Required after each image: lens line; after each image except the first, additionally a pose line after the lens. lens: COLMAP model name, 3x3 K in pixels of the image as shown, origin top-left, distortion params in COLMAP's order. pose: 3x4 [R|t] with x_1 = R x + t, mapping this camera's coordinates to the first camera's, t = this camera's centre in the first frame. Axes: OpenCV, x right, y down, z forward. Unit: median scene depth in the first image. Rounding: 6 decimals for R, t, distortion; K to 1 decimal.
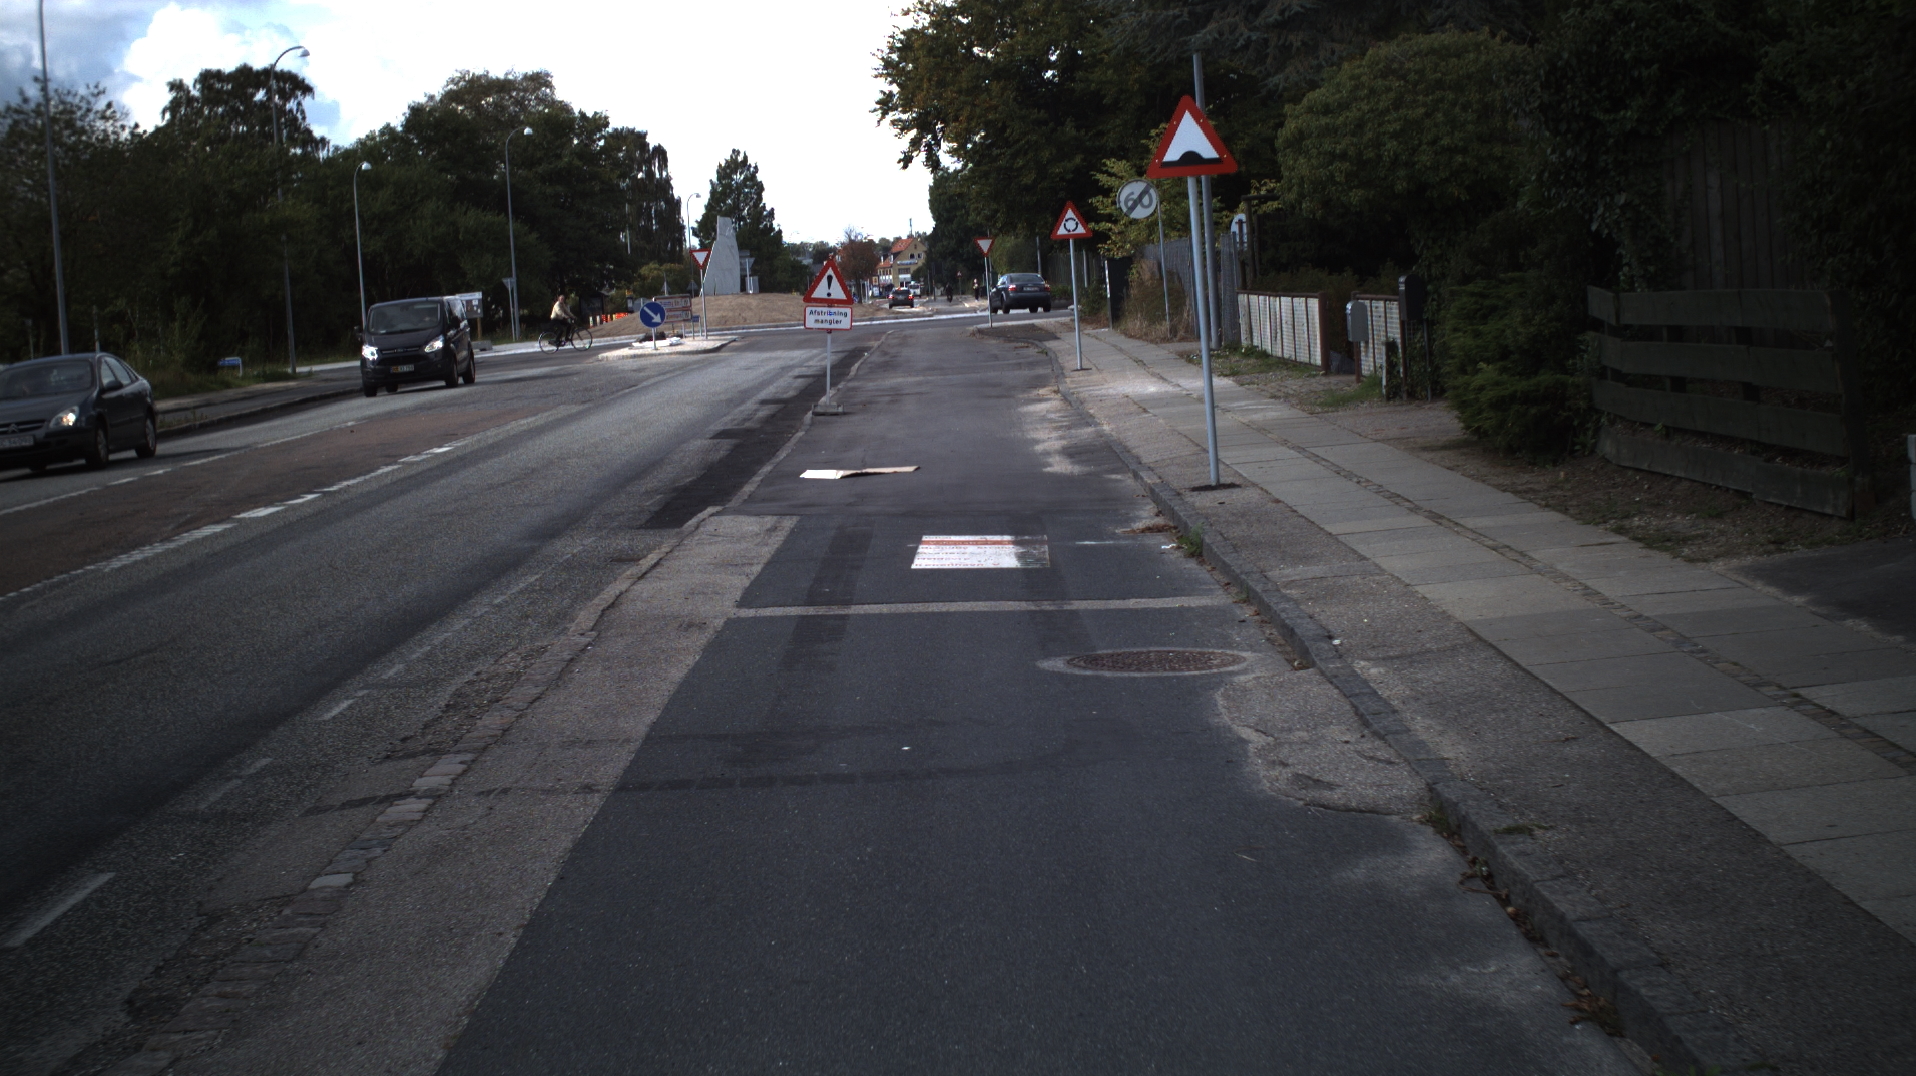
lens RADIAL K [[3391.5, 0, 958.0], [0, 3391.5, 538.0], [0, 0, 1]] dist [-0.259296, 0.089136]
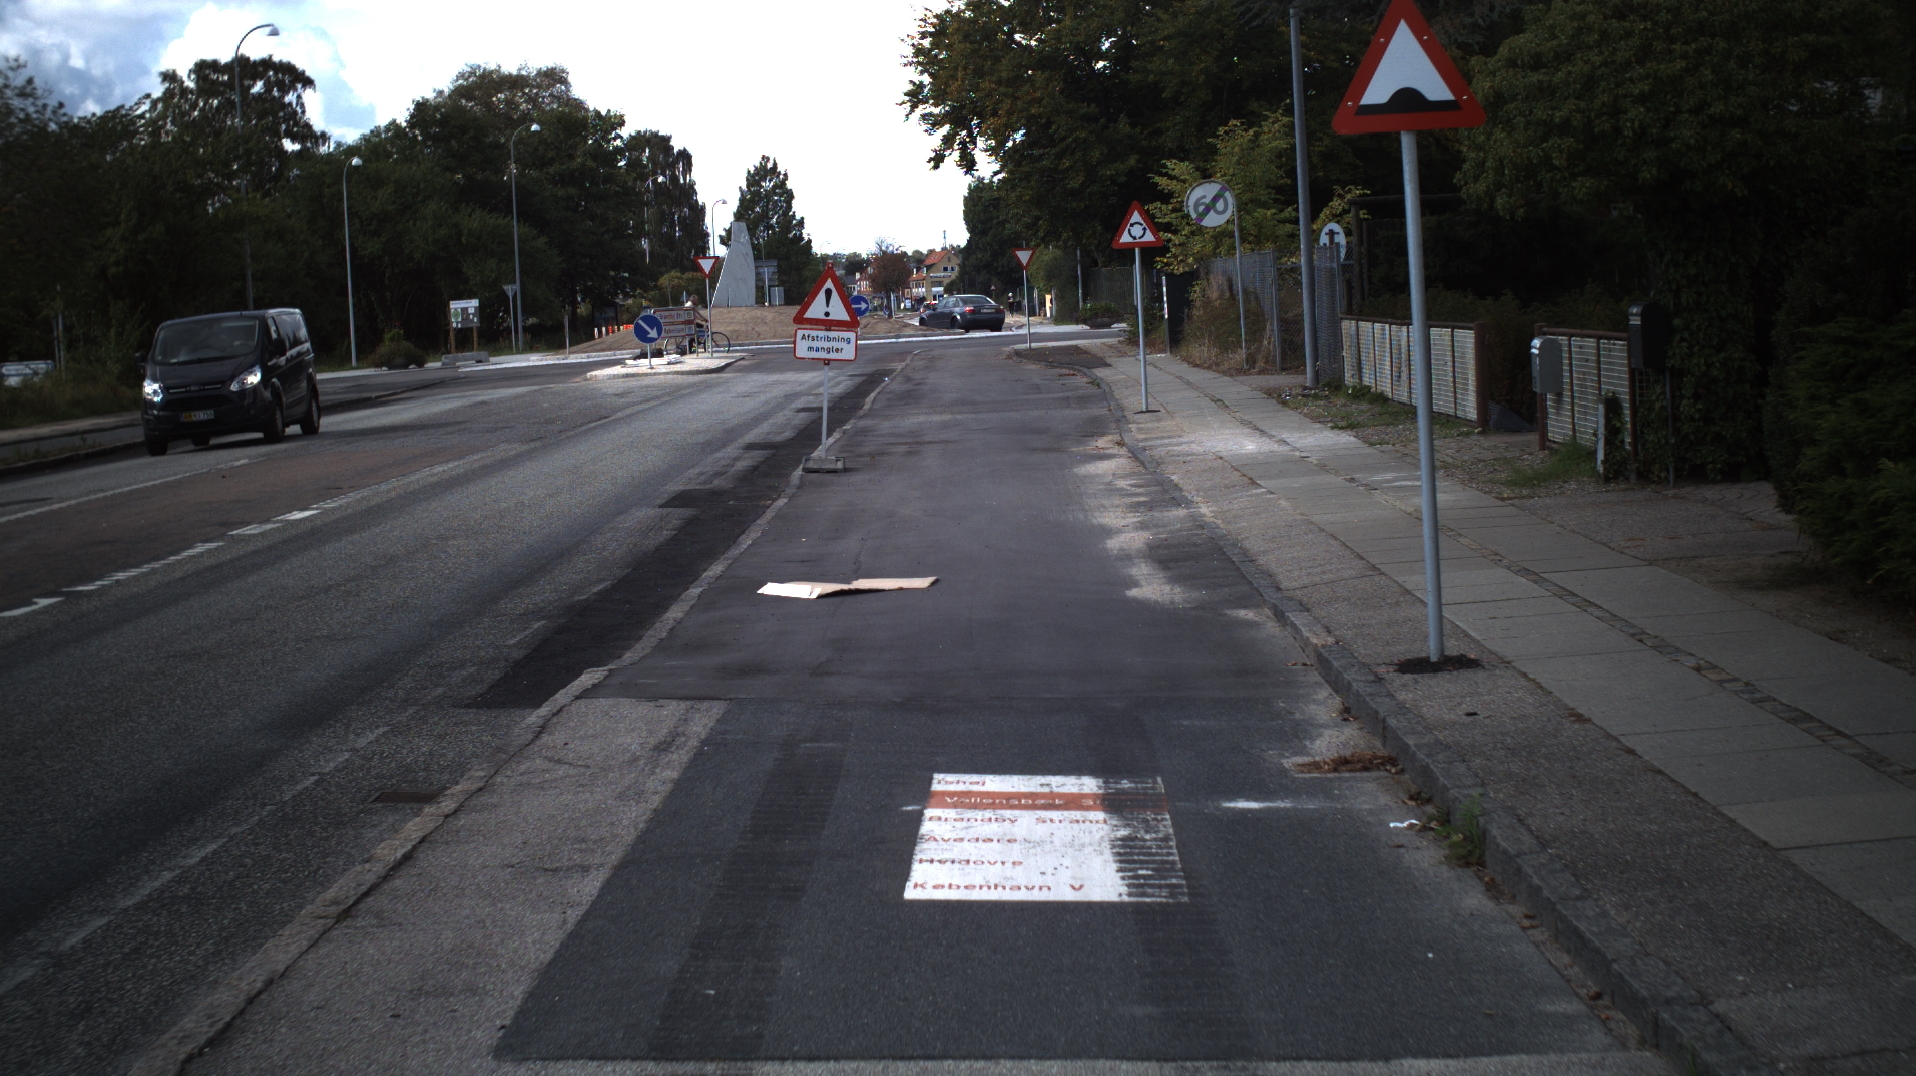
lens RADIAL K [[3391.5, 0, 958.0], [0, 3391.5, 538.0], [0, 0, 1]] dist [-0.259296, 0.089136]
pose [[0.999821, 0.016812, -0.008634, -0.000639], [-0.016846, 0.999851, -0.003891, -0.009639], [0.008567, 0.004036, 0.999955, 0.120704]]
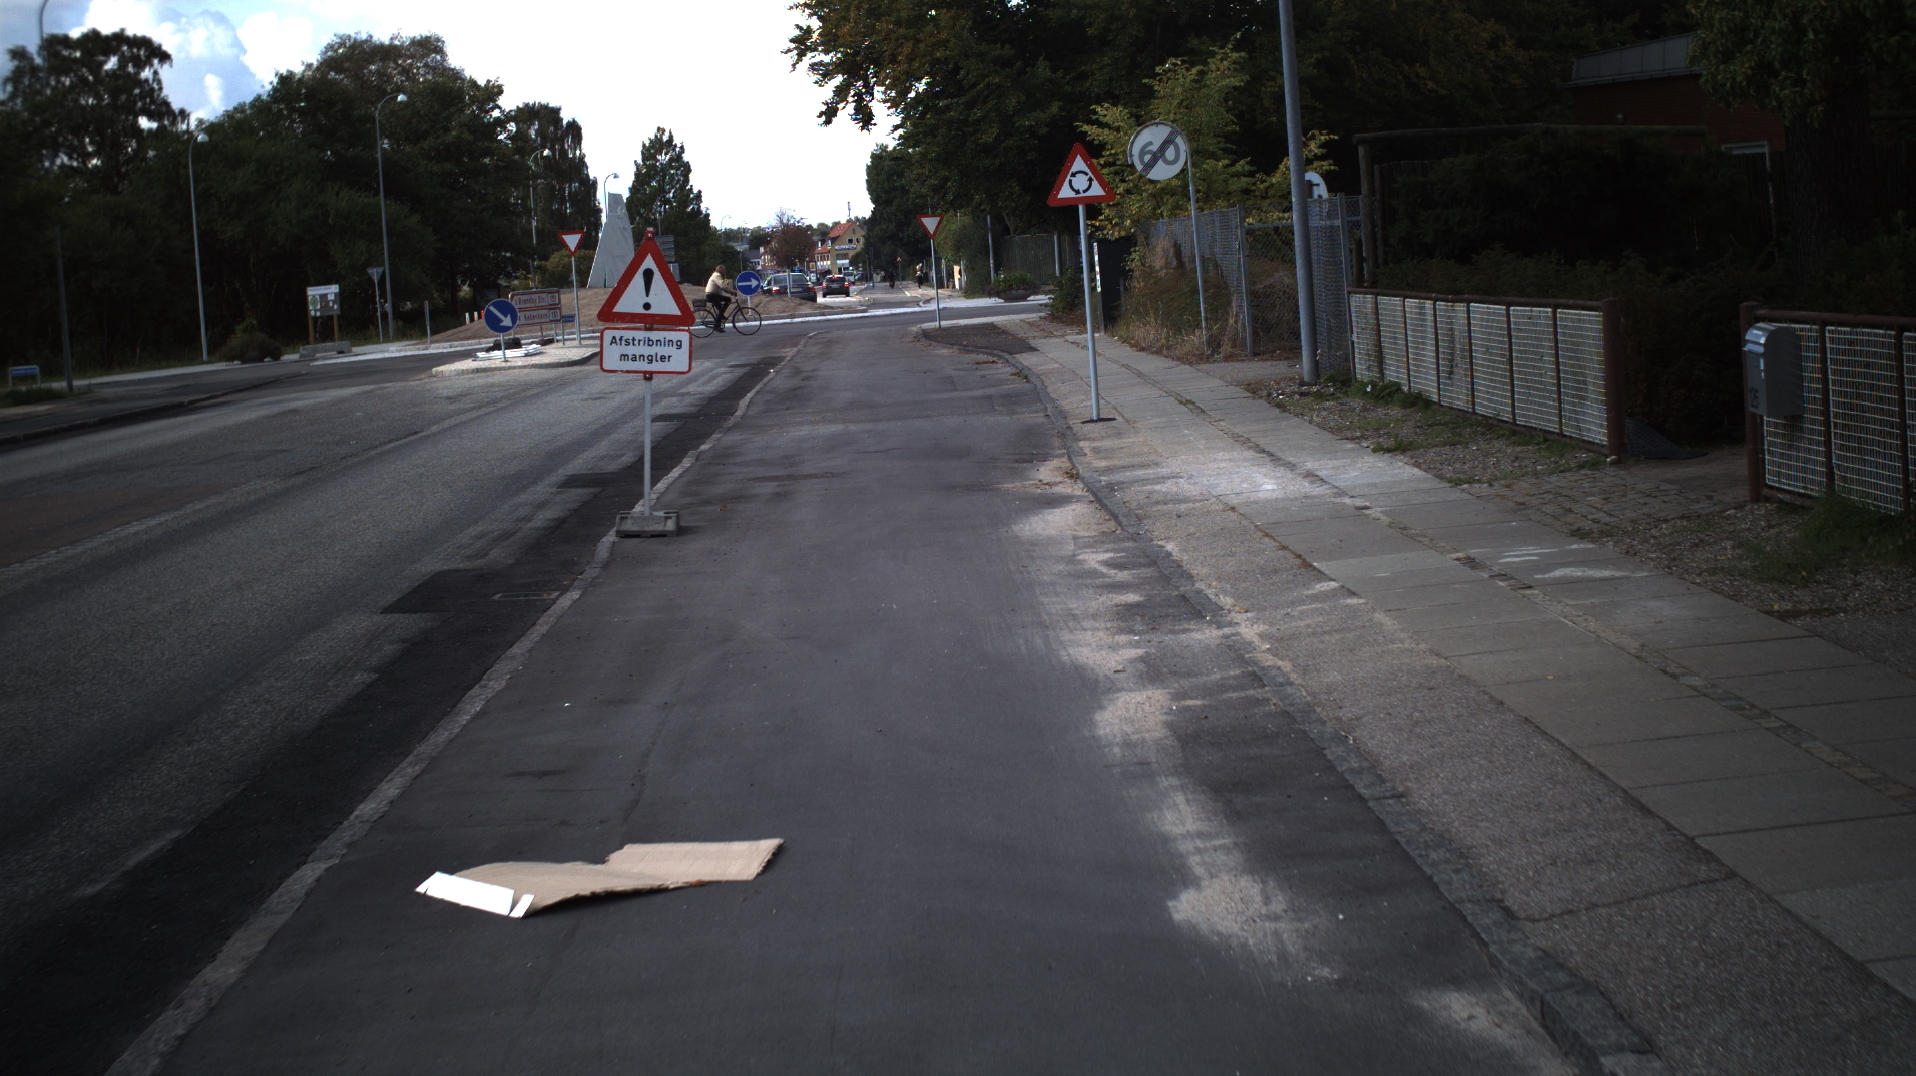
lens RADIAL K [[3391.5, 0, 958.0], [0, 3391.5, 538.0], [0, 0, 1]] dist [-0.259296, 0.089136]
pose [[0.999835, -0.005724, 0.017230, 0.000275], [0.005647, 0.999974, 0.004512, -0.019313], [-0.017255, -0.004414, 0.999841, 0.241566]]
